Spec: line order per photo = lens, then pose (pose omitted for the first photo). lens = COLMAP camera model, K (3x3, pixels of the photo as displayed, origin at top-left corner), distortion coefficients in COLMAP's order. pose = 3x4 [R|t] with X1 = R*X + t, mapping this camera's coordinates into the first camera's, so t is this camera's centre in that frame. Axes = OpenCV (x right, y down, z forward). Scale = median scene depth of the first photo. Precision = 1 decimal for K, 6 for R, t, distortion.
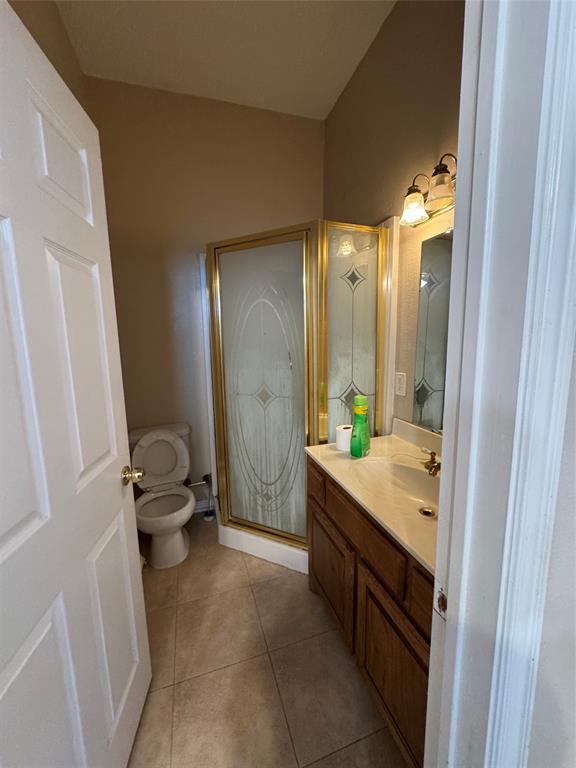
lens RADIAL K [[304.7, 0, 288.3], [0, 304.7, 381.9], [0, 0, 1]] dist [-0.001041, 0.000238]
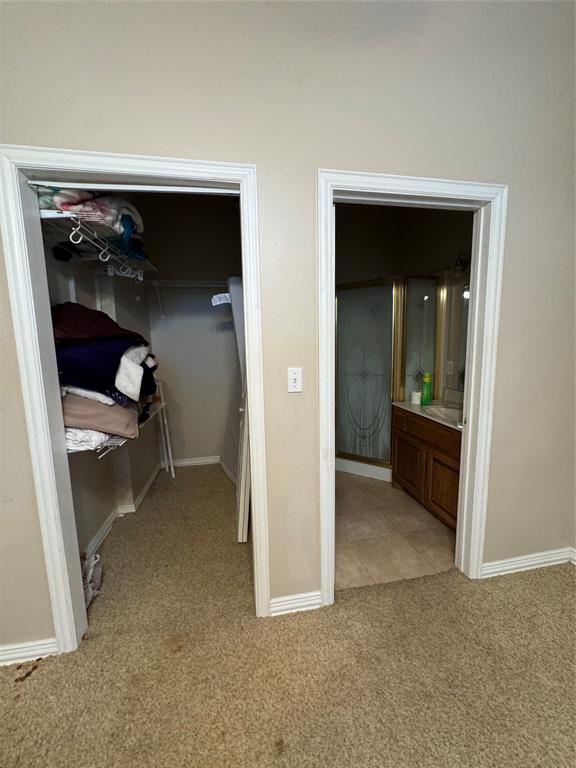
lens RADIAL K [[304.7, 0, 288.3], [0, 304.7, 381.9], [0, 0, 1]] dist [-0.001041, 0.000238]
pose [[0.992090, 0.013291, -0.124825, -0.301919], [-0.015280, 0.999771, -0.014991, 0.121179], [0.124597, 0.016780, 0.992066, -0.768536]]
